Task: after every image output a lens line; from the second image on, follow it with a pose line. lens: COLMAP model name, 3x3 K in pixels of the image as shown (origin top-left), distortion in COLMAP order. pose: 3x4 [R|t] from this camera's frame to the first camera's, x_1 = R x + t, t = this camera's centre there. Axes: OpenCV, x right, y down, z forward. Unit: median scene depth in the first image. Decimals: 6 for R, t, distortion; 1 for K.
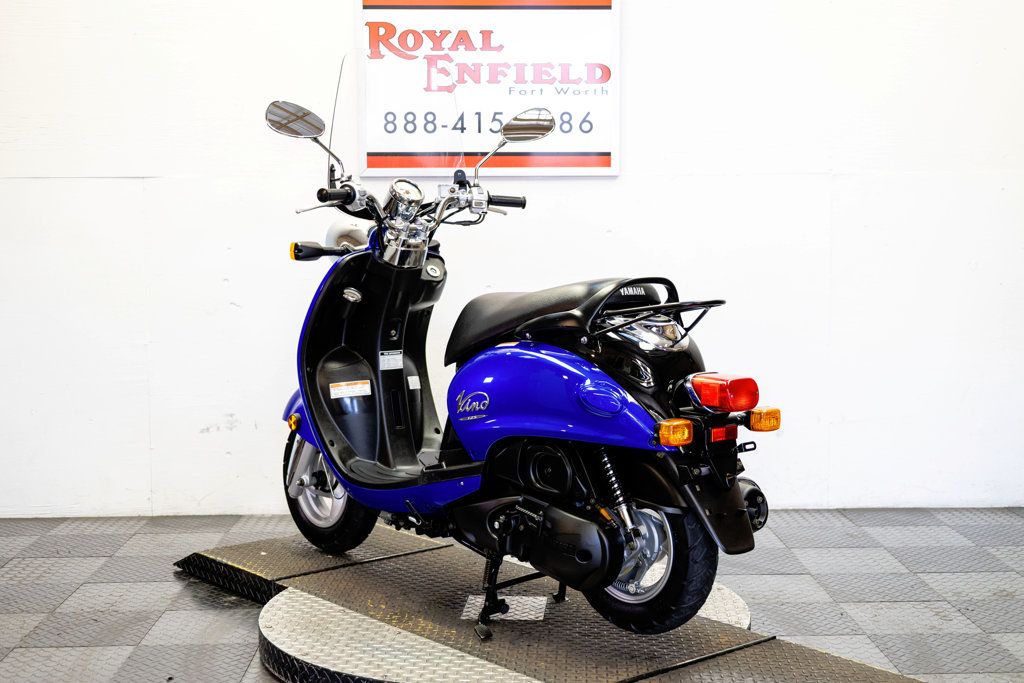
lens RADIAL K [[1407.7, 0, 516.2], [0, 1407.7, 342.8], [0, 0, 1]] dist [0.012151, 0.000000]
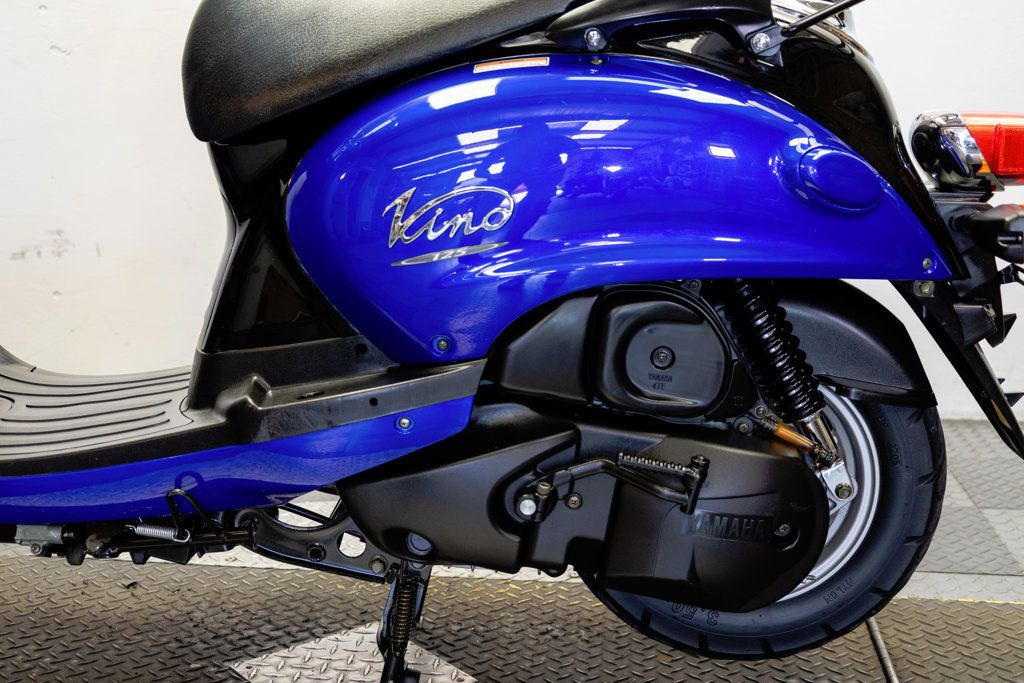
lens RADIAL K [[1407.7, 0, 501.6], [0, 1407.7, 338.2], [0, 0, 1]] dist [0.012151, 0.000000]
pose [[0.992773, 0.041000, -0.112783, 0.063168], [-0.027468, 0.992511, 0.119024, 0.019028], [0.116818, -0.115066, 0.986465, 0.415671]]
